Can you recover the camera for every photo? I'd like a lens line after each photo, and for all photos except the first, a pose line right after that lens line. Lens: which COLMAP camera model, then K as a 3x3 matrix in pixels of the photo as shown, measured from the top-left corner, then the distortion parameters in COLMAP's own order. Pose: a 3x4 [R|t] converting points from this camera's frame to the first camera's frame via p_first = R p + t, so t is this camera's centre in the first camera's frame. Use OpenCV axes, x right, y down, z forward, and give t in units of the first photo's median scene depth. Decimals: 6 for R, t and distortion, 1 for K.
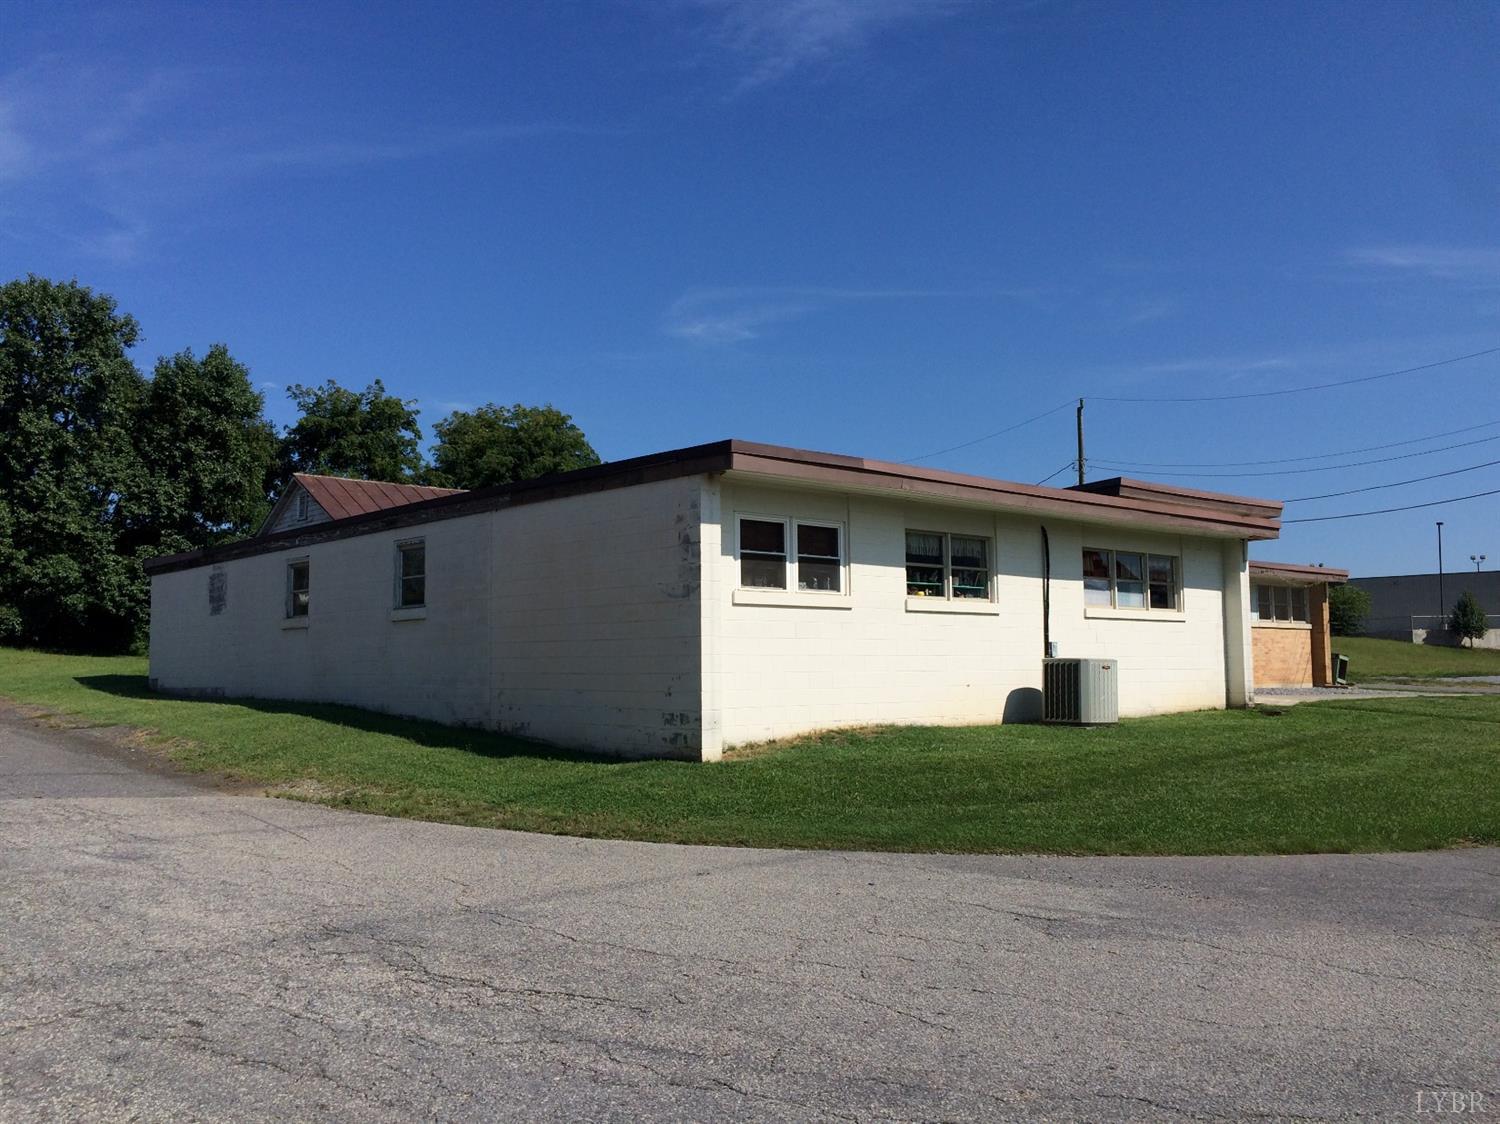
lens RADIAL K [[1281.9, 0, 750.0], [0, 1281.9, 562.0], [0, 0, 1]] dist [0.108927, -0.156152]
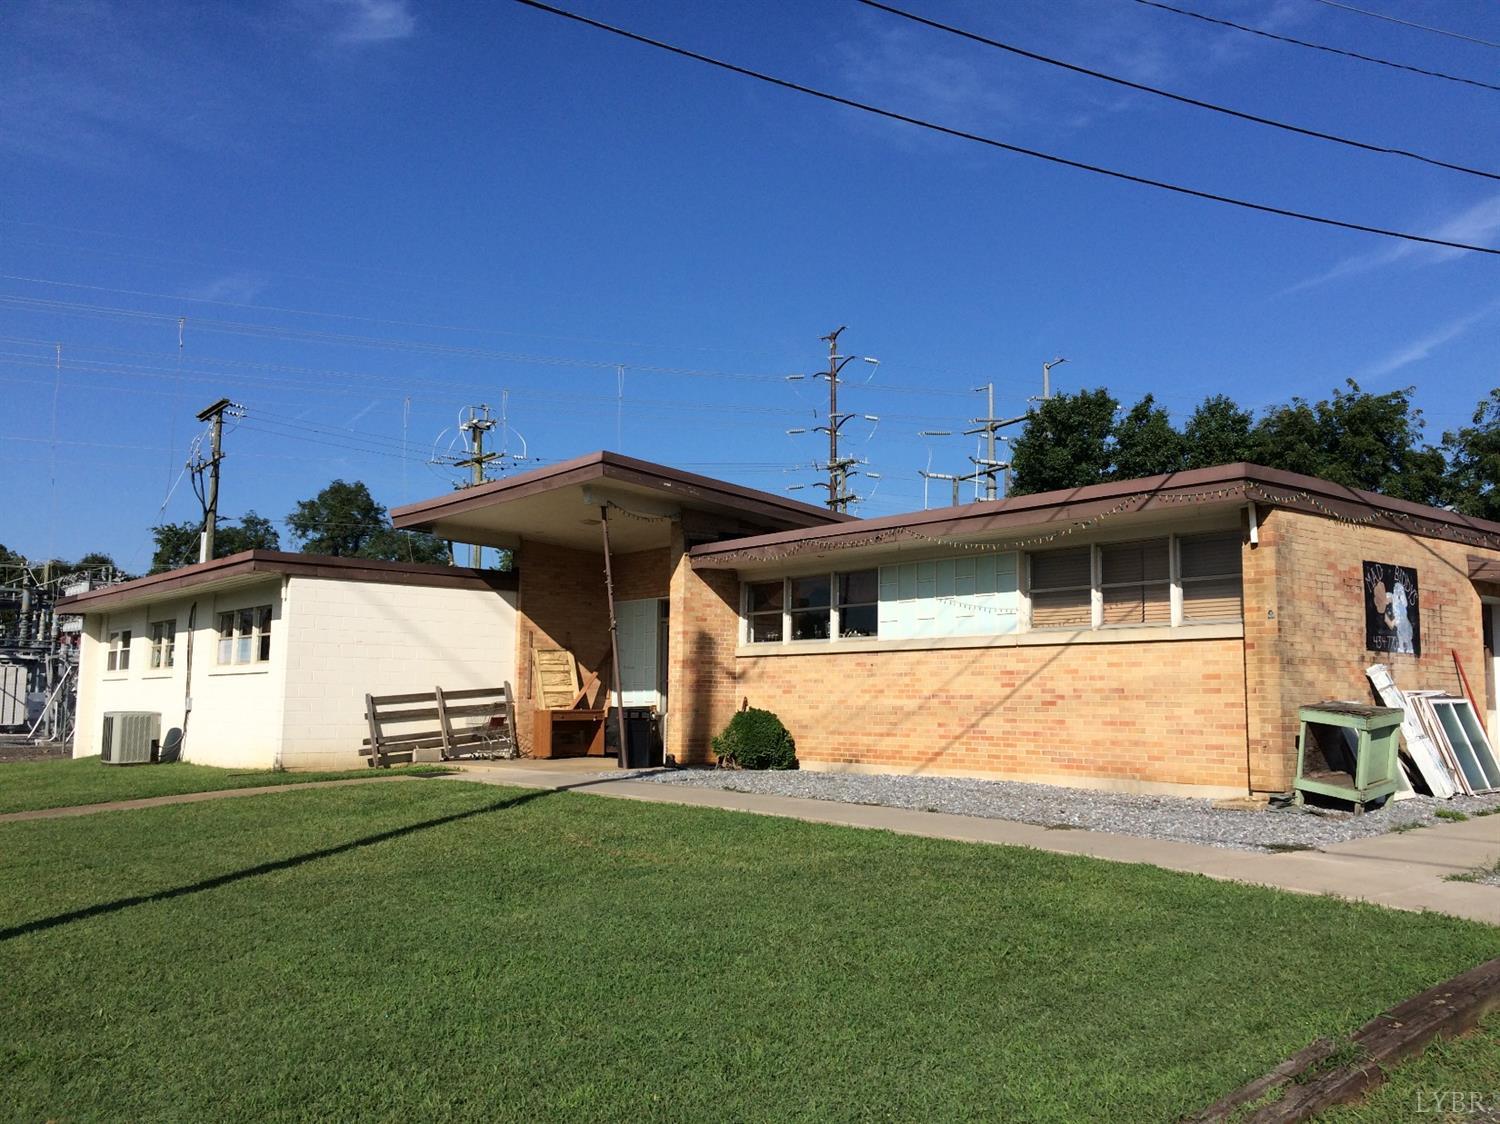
lens RADIAL K [[1281.9, 0, 750.0], [0, 1281.9, 562.0], [0, 0, 1]] dist [0.108927, -0.156152]
pose [[-0.038168, -0.102540, -0.993996, 0.707952], [0.073461, 0.991742, -0.105128, 0.050713], [0.996567, -0.077032, -0.030320, 0.765635]]
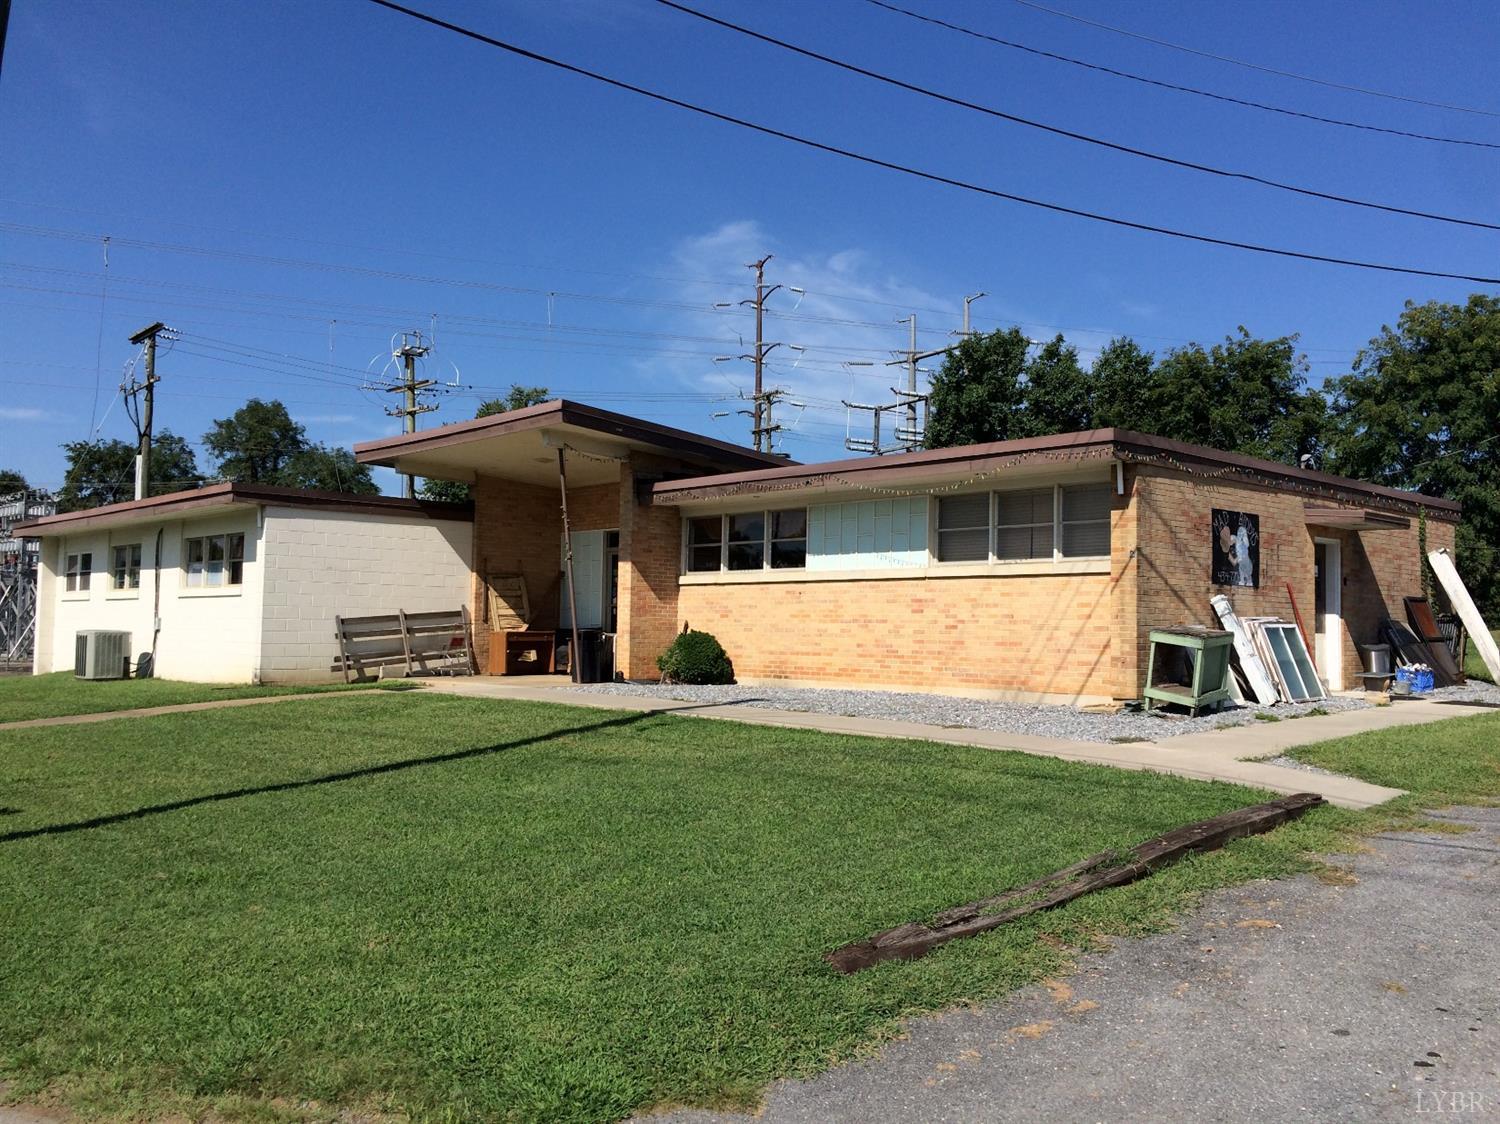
lens RADIAL K [[1281.9, 0, 750.0], [0, 1281.9, 562.0], [0, 0, 1]] dist [0.108927, -0.156152]
pose [[0.024118, -0.043585, -0.998759, 0.760995], [0.068551, 0.996770, -0.041843, 0.050038], [0.997356, -0.067457, 0.027028, 0.759402]]
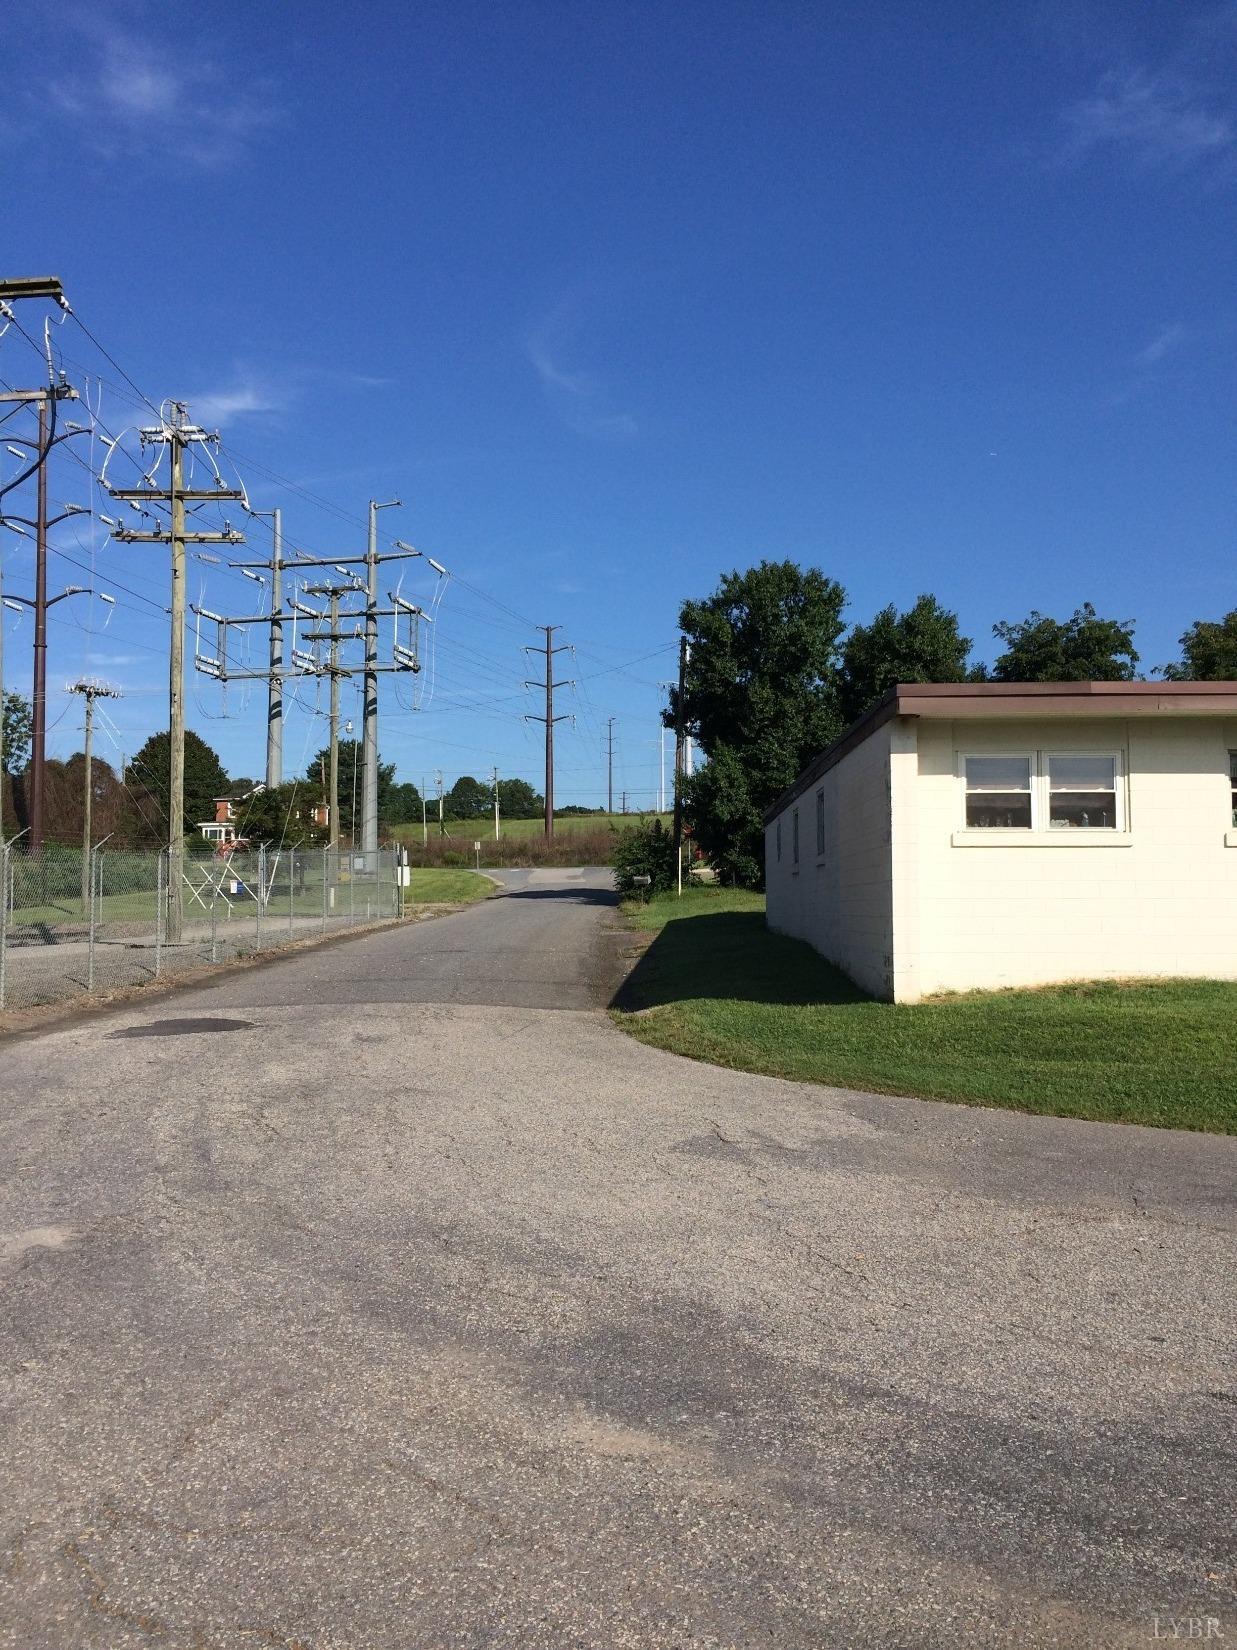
lens RADIAL K [[1410.0, 0, 618.5], [0, 1410.0, 825.0], [0, 0, 1]] dist [0.108927, -0.156152]
pose [[0.725437, -0.037116, -0.687287, 0.195565], [0.051870, 0.998654, 0.000818, 0.000885], [0.686332, -0.036243, 0.726385, 0.014266]]
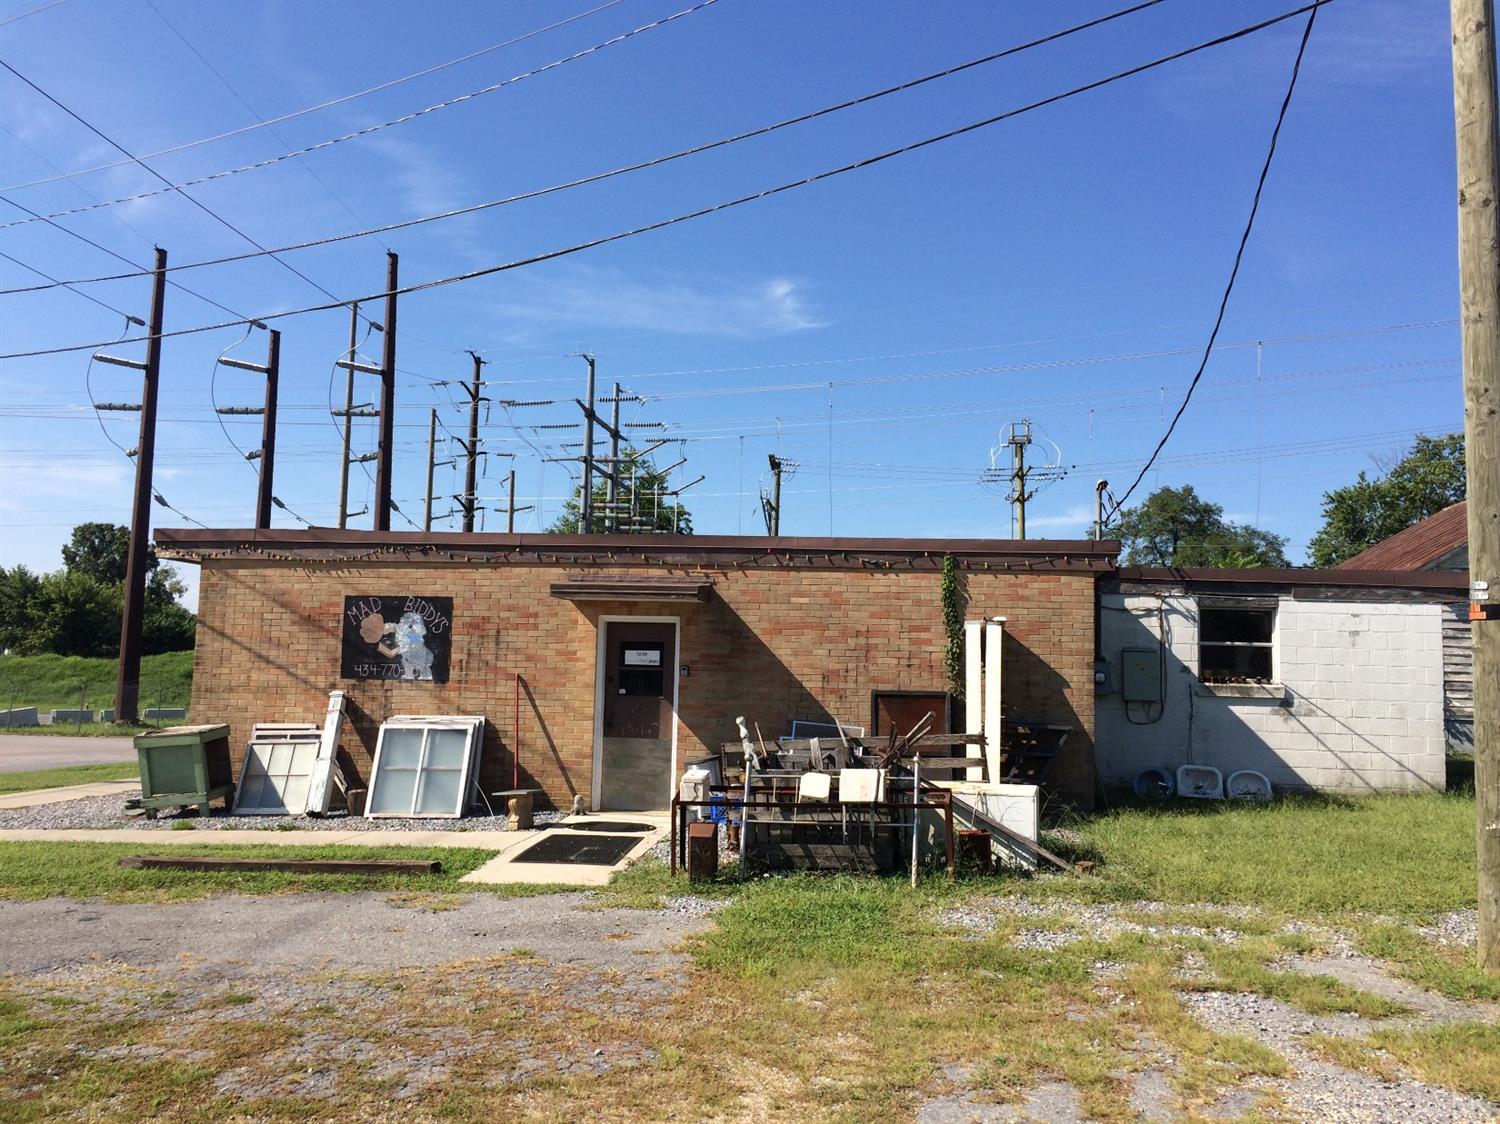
lens RADIAL K [[1281.9, 0, 750.0], [0, 1281.9, 562.0], [0, 0, 1]] dist [0.108927, -0.156152]
pose [[-0.717825, -0.077700, -0.691874, 0.544032], [0.038861, 0.987732, -0.151245, 0.076007], [0.695138, -0.135455, -0.706000, 1.236482]]
